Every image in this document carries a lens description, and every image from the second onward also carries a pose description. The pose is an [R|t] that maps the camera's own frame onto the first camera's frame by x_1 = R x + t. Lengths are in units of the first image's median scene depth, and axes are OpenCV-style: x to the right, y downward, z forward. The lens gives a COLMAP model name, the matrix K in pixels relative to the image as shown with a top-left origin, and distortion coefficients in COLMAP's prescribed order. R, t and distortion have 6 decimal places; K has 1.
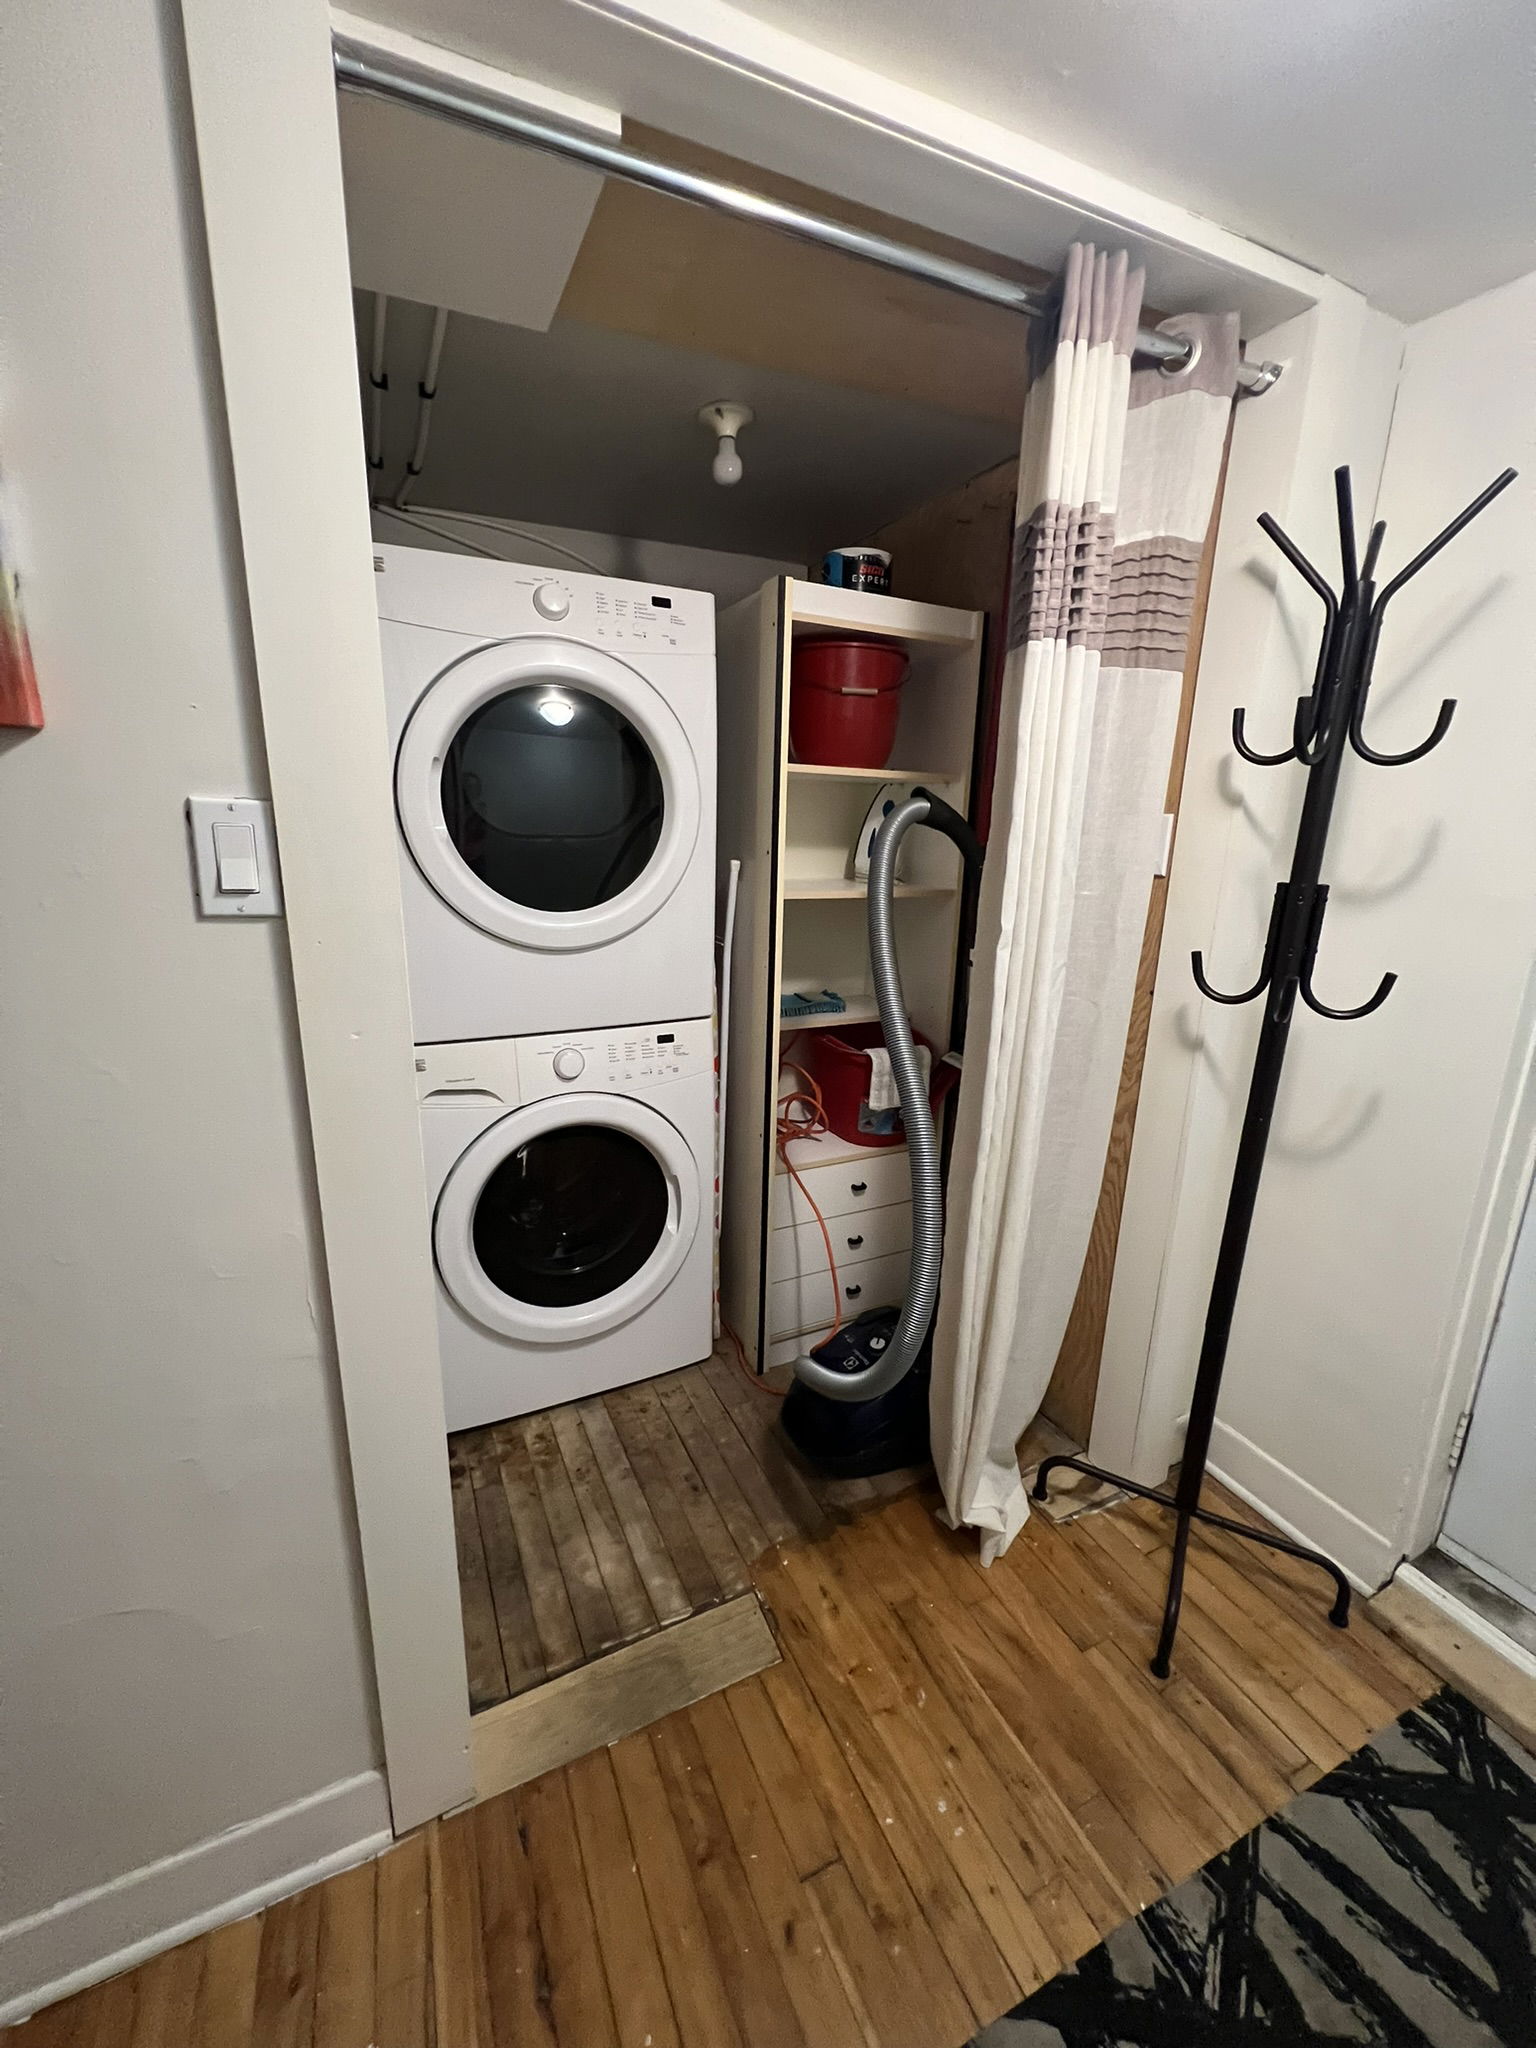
lens RADIAL K [[816.5, 0, 764.5], [0, 816.5, 1021.6], [0, 0, 1]] dist [0.000829, -0.000541]
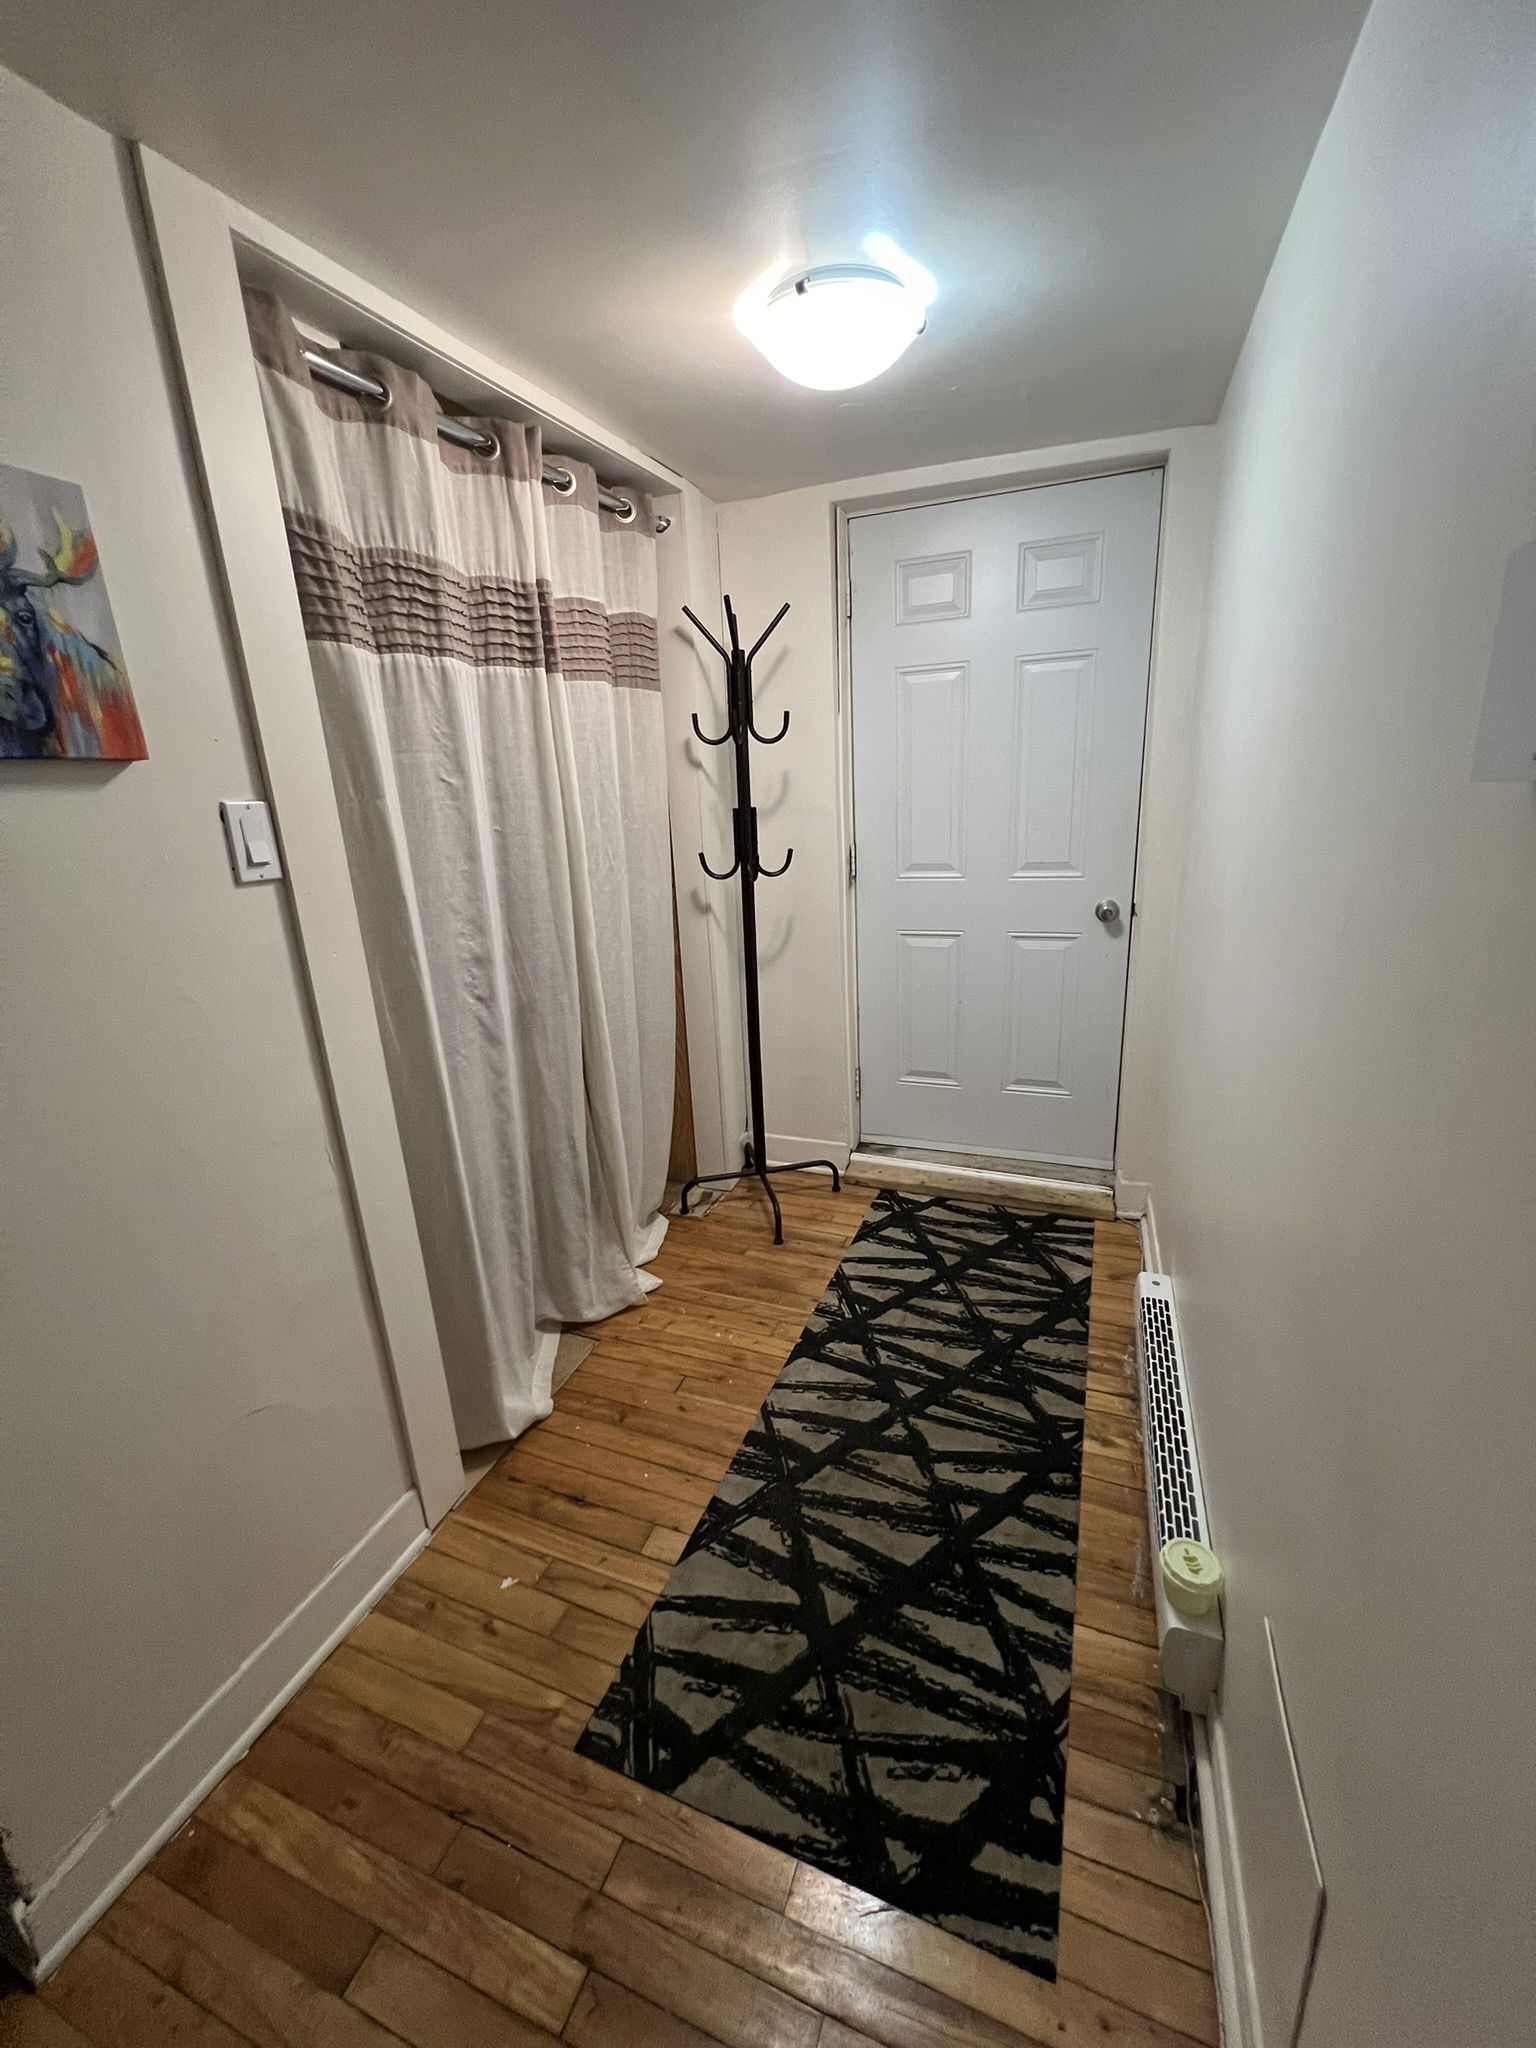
lens RADIAL K [[816.5, 0, 769.8], [0, 816.5, 1016.6], [0, 0, 1]] dist [0.000829, -0.000541]
pose [[0.729562, -0.246640, 0.637894, -0.632583], [0.223736, 0.967459, 0.118176, 0.089603], [-0.646283, 0.056503, 0.761003, -0.452431]]
